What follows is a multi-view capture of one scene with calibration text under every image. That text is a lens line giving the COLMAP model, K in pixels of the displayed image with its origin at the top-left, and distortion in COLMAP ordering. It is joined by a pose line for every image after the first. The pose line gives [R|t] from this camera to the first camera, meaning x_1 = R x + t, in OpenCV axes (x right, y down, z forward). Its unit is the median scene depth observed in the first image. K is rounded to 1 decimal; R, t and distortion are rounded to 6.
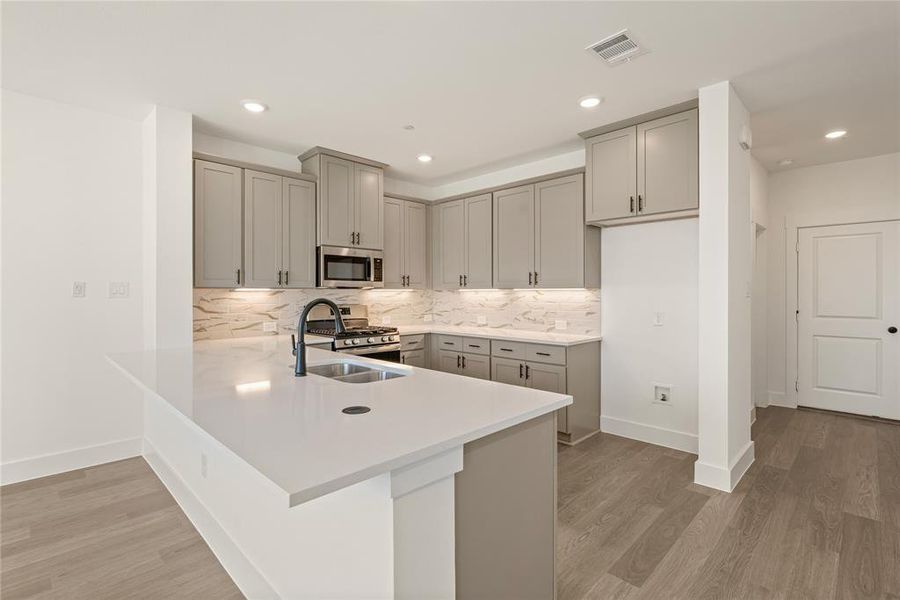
lens RADIAL K [[415.3, 0, 421.5], [0, 415.3, 292.8], [0, 0, 1]] dist [0.001480, -0.000185]
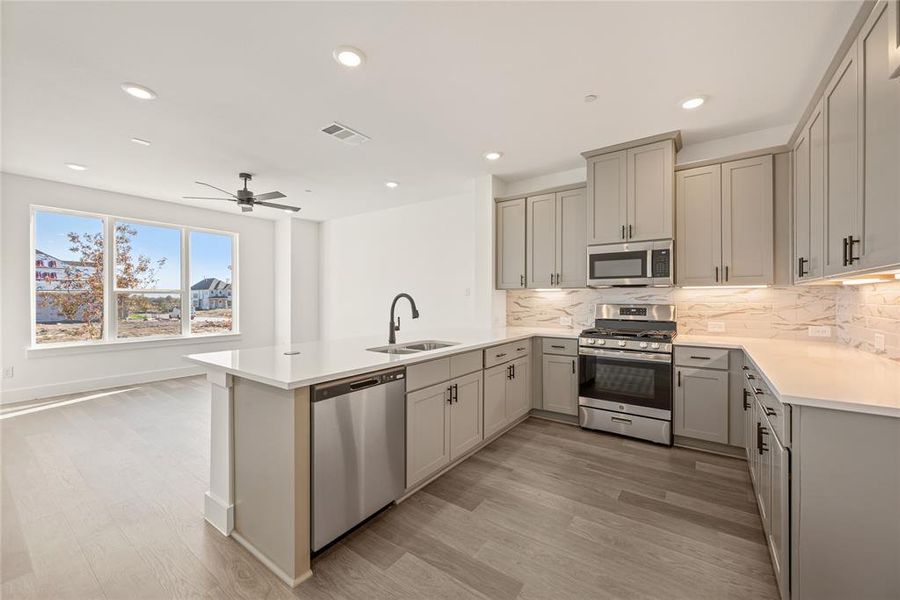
lens RADIAL K [[355.8, 0, 451.2], [0, 355.8, 296.8], [0, 0, 1]] dist [-0.000601, -0.000505]
pose [[0.194809, 0.004413, -0.980831, 0.569238], [0.005924, 0.999966, 0.005676, 0.004999], [0.980823, -0.006917, 0.194776, 0.491897]]
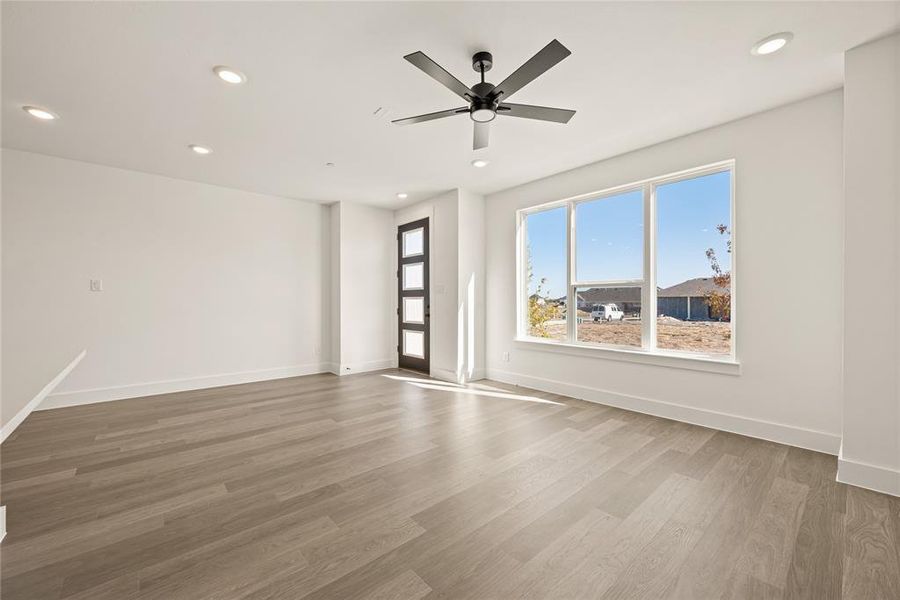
lens RADIAL K [[355.8, 0, 451.3], [0, 355.8, 300.6], [0, 0, 1]] dist [-0.000601, -0.000505]
pose [[-0.999659, 0.008876, 0.024550, -0.567100], [0.008705, 0.999937, -0.007094, 0.036697], [-0.024611, -0.006878, -0.999673, 0.669818]]
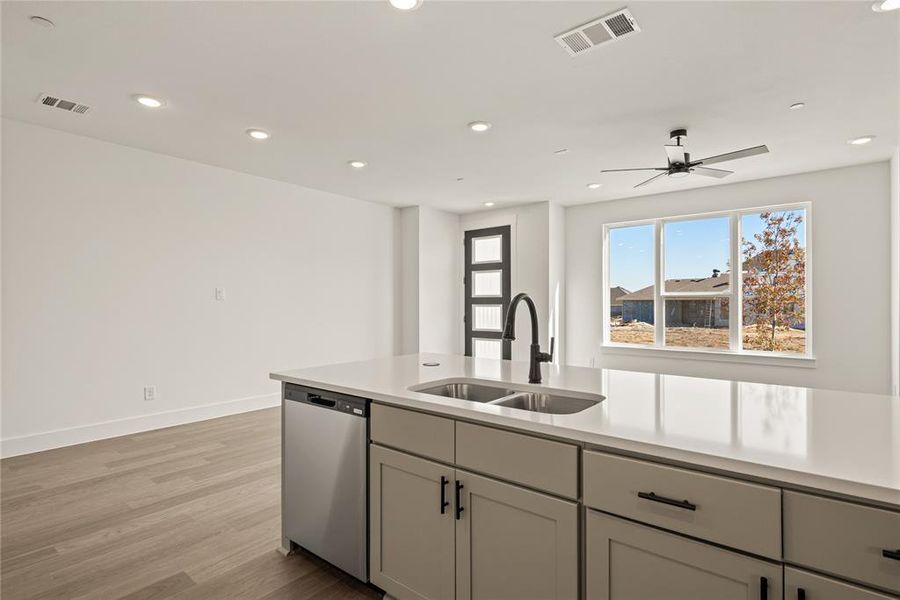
lens RADIAL K [[446.7, 0, 452.8], [0, 446.7, 301.8], [0, 0, 1]] dist [-0.002489, 0.001117]
pose [[-0.988857, 0.007496, -0.148683, 0.032366], [0.008876, 0.999923, -0.008619, 0.013588], [0.148607, -0.009843, -0.988847, 0.982017]]
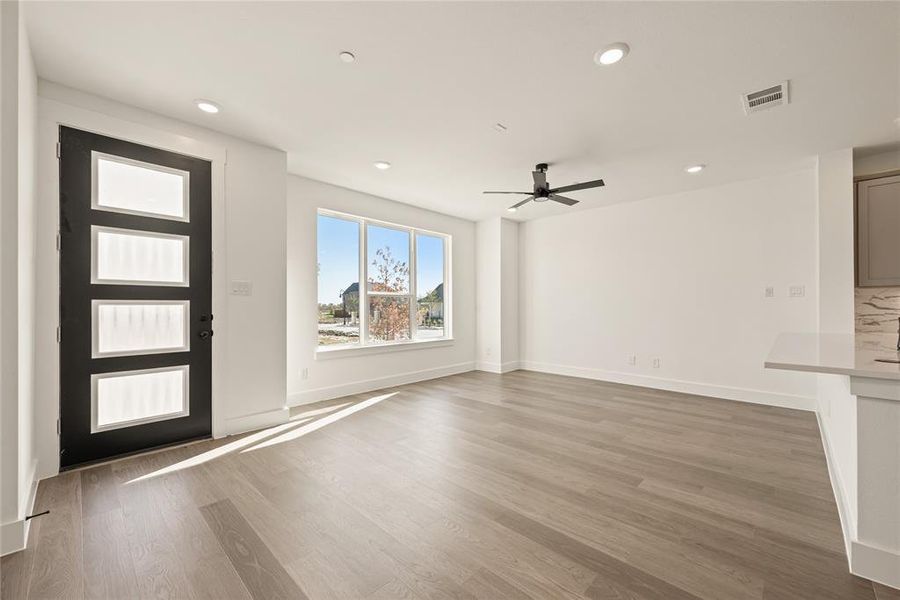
lens RADIAL K [[355.8, 0, 450.1], [0, 355.8, 303.5], [0, 0, 1]] dist [-0.000601, -0.000505]
pose [[0.053334, -0.002977, -0.998572, 0.366917], [0.008355, 0.999962, -0.002534, 0.023929], [0.998542, -0.008208, 0.053357, -0.217019]]
